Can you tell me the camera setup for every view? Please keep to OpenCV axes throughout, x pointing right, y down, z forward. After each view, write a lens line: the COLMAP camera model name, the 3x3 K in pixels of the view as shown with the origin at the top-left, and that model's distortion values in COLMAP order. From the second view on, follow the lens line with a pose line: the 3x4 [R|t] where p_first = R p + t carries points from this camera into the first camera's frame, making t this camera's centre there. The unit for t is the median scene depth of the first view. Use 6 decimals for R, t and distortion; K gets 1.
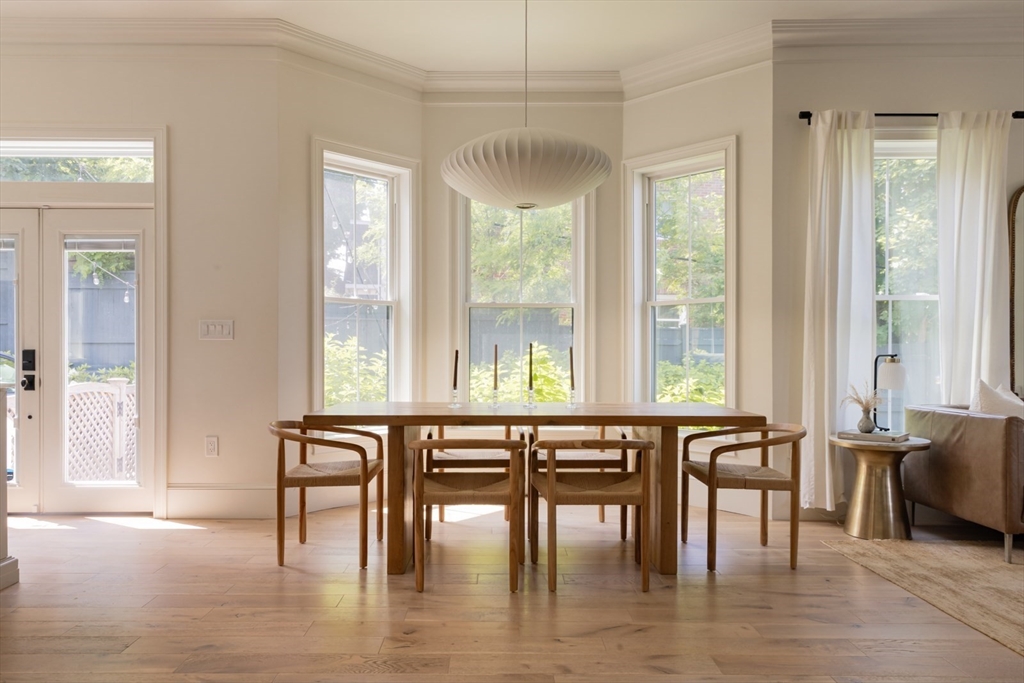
lens RADIAL K [[726.0, 0, 487.9], [0, 726.0, 353.4], [0, 0, 1]] dist [0.007026, 0.004281]
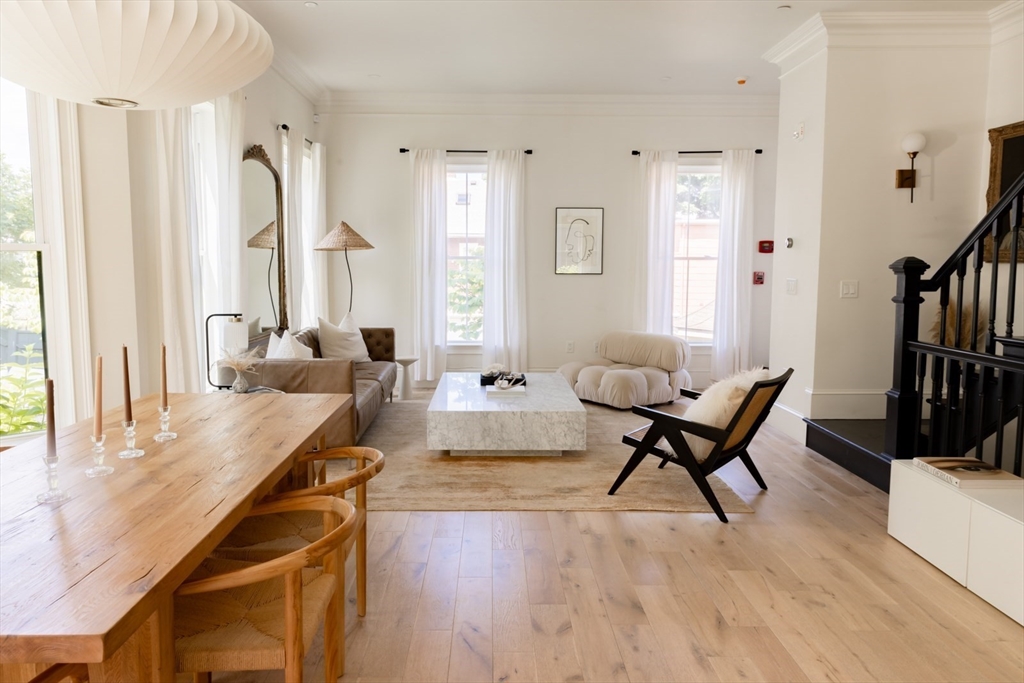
lens RADIAL K [[706.9, 0, 511.1], [0, 706.9, 335.8], [0, 0, 1]] dist [0.014922, -0.002310]
pose [[-0.035114, -0.102598, 0.994103, -0.502300], [-0.011202, 0.994694, 0.102263, -0.081752], [-0.999321, -0.007545, -0.036077, 0.699564]]
